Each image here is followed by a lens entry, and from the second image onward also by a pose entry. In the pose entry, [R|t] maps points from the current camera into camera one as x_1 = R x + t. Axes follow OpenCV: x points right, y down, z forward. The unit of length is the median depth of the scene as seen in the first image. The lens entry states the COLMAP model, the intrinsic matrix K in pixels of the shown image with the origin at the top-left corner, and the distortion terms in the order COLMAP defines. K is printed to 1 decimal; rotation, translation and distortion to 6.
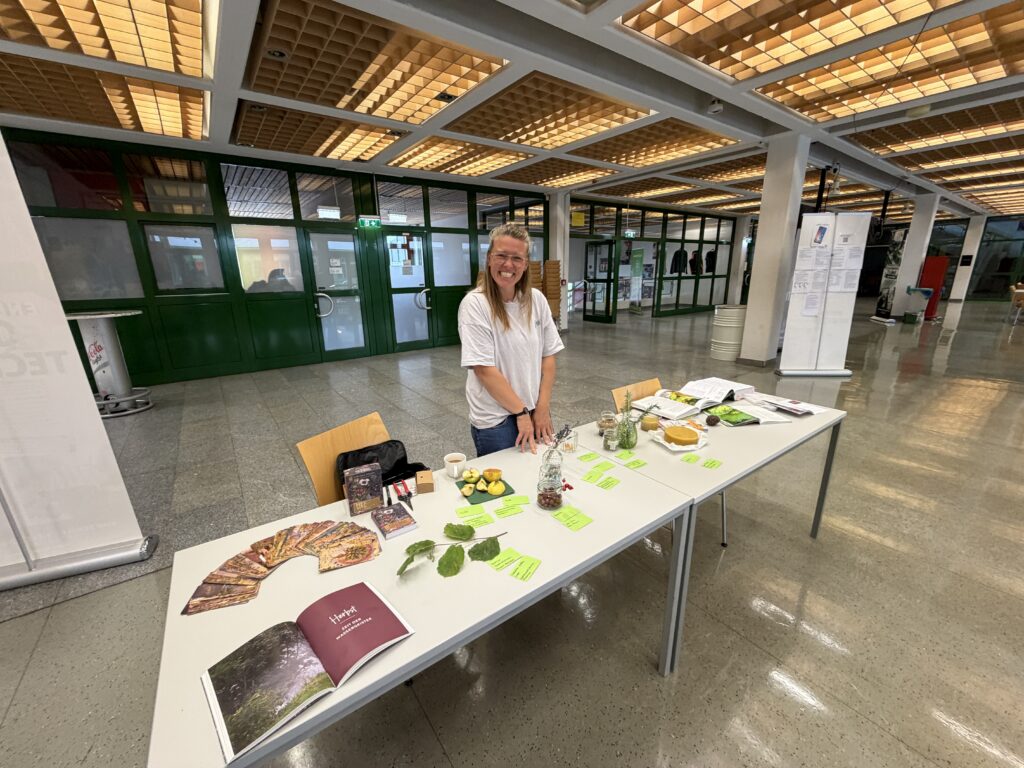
lens RADIAL K [[413.1, 0, 501.3], [0, 413.1, 384.4], [0, 0, 1]] dist [0.009835, -0.000321]
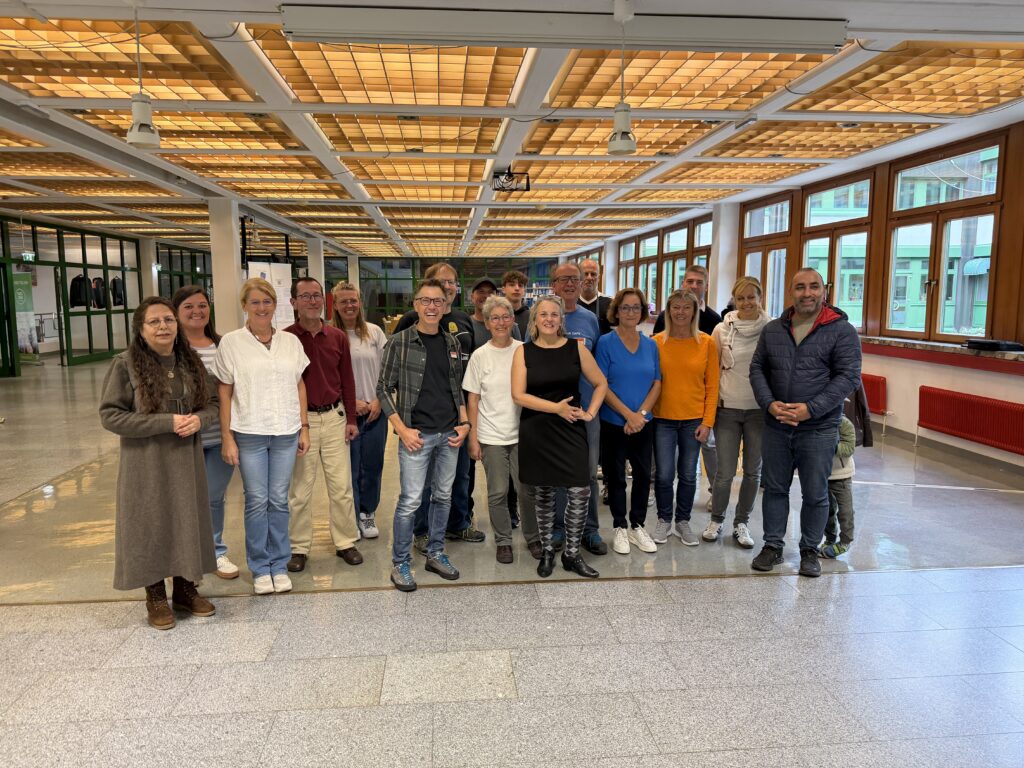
lens RADIAL K [[715.6, 0, 510.3], [0, 715.6, 381.7], [0, 0, 1]] dist [0.064942, -0.074143]
pose [[0.518541, -0.090732, 0.850225, -0.460546], [0.223264, 0.974226, -0.032201, 0.114477], [-0.825390, 0.206522, 0.525433, -0.442126]]
